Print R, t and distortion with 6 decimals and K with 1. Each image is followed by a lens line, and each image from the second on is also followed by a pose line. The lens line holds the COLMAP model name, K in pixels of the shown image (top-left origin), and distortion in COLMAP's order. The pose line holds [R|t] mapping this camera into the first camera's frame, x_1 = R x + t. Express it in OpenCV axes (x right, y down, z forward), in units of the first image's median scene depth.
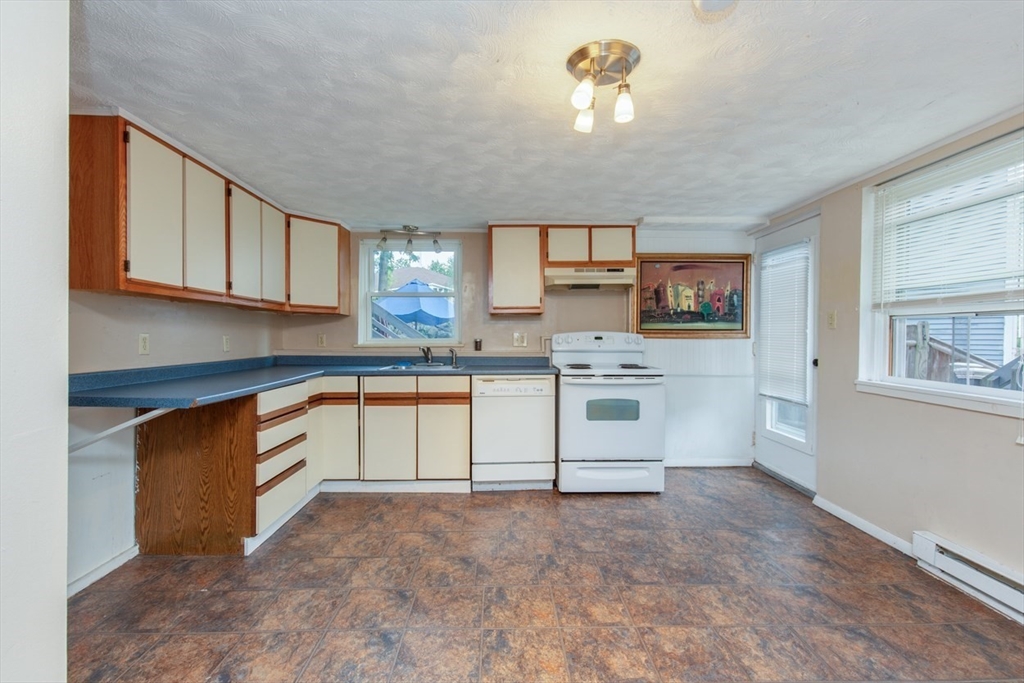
lens RADIAL K [[472.0, 0, 514.2], [0, 472.0, 336.5], [0, 0, 1]] dist [0.005326, -0.000525]
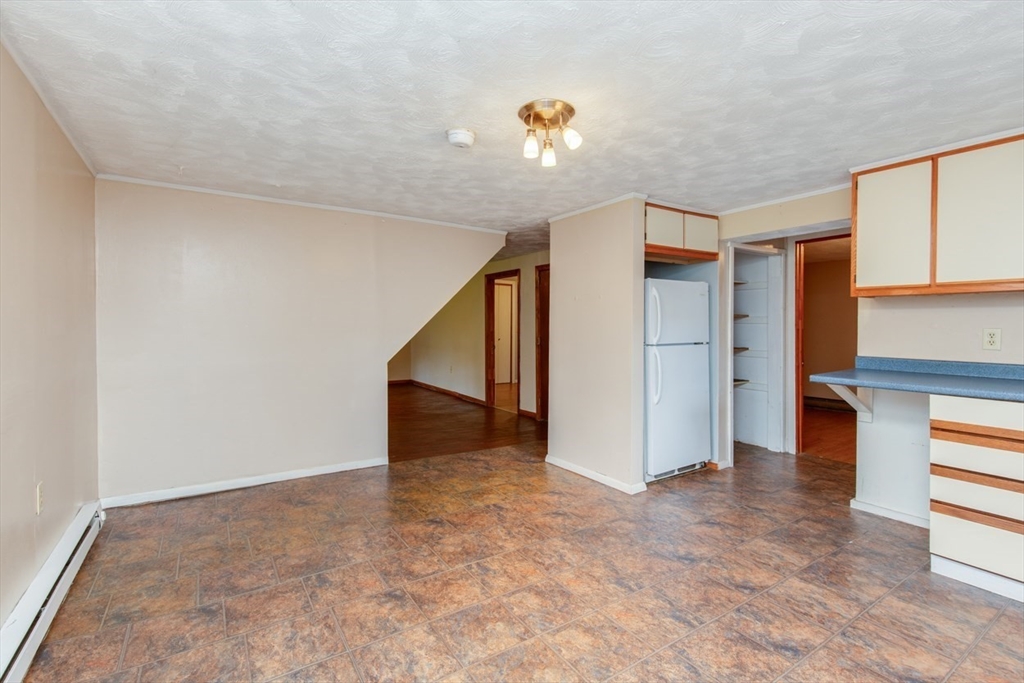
lens RADIAL K [[472.0, 0, 514.2], [0, 472.0, 336.5], [0, 0, 1]] dist [0.005326, -0.000525]
pose [[-0.850566, 0.006643, -0.525826, 0.786340], [-0.008254, 0.999628, 0.025981, -0.009411], [0.525803, 0.026439, -0.850195, 1.758738]]
